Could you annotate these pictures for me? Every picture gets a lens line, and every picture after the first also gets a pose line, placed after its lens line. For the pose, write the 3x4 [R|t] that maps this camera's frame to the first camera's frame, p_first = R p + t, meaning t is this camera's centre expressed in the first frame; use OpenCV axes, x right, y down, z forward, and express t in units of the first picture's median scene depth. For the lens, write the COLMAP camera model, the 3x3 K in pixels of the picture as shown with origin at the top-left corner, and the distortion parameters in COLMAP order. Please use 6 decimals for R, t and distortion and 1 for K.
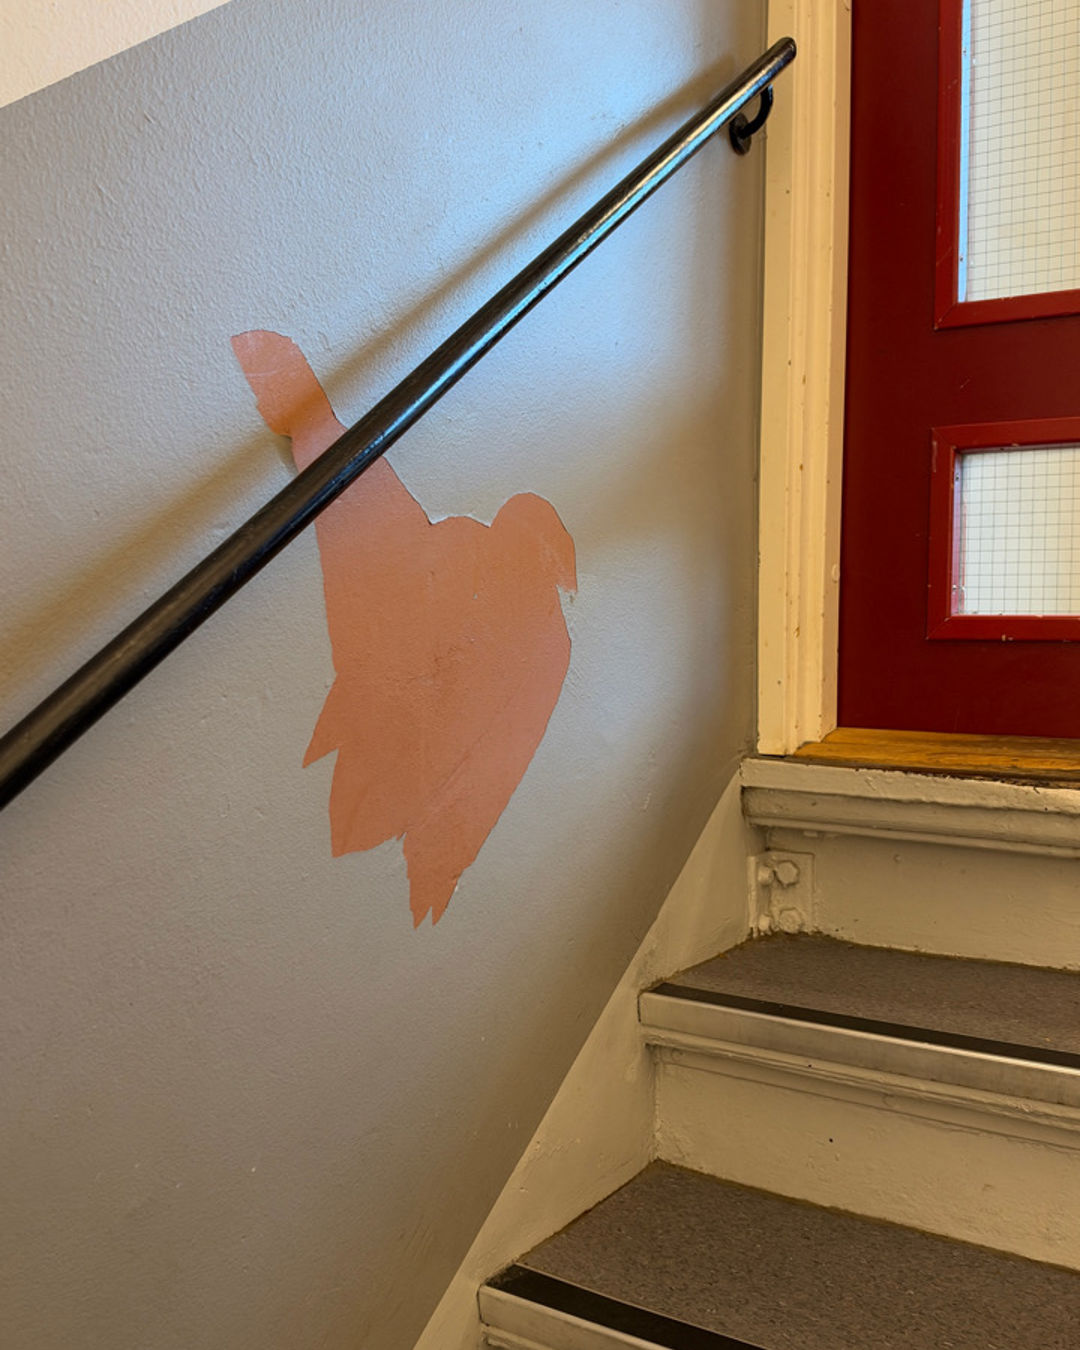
lens RADIAL K [[1380.7, 0, 543.8], [0, 1380.7, 670.3], [0, 0, 1]] dist [0.201600, -0.516142]
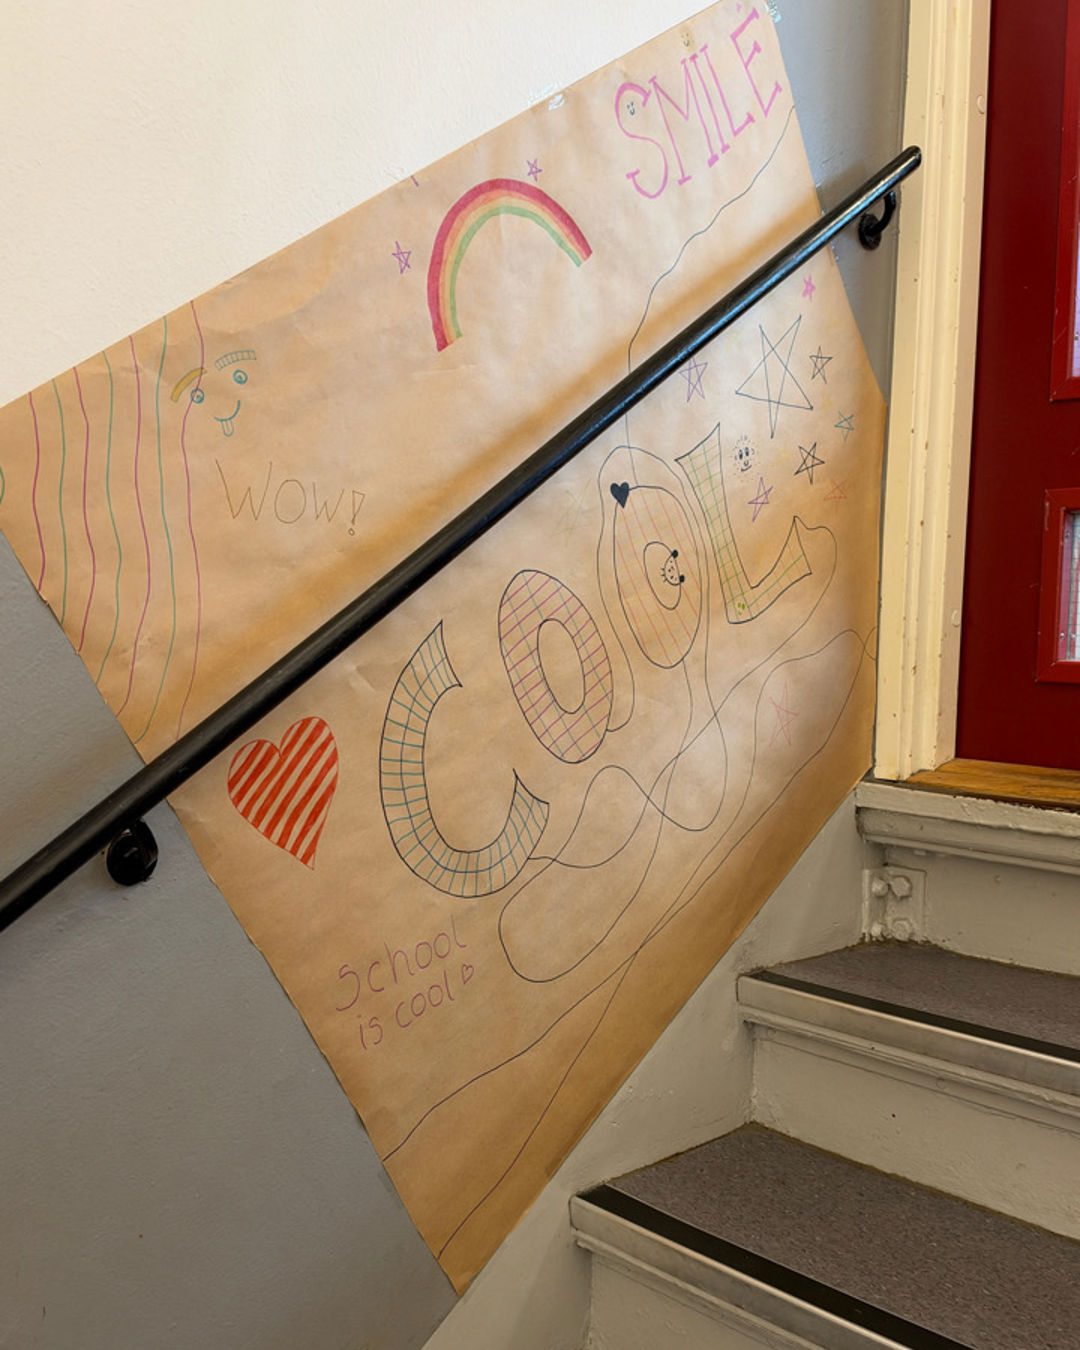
lens RADIAL K [[1380.7, 0, 543.8], [0, 1380.7, 670.3], [0, 0, 1]] dist [0.201600, -0.516142]
pose [[0.977088, 0.034577, -0.210007, 0.142726], [-0.036246, 0.999334, -0.004103, -0.013852], [0.209726, 0.011621, 0.977691, -0.176200]]
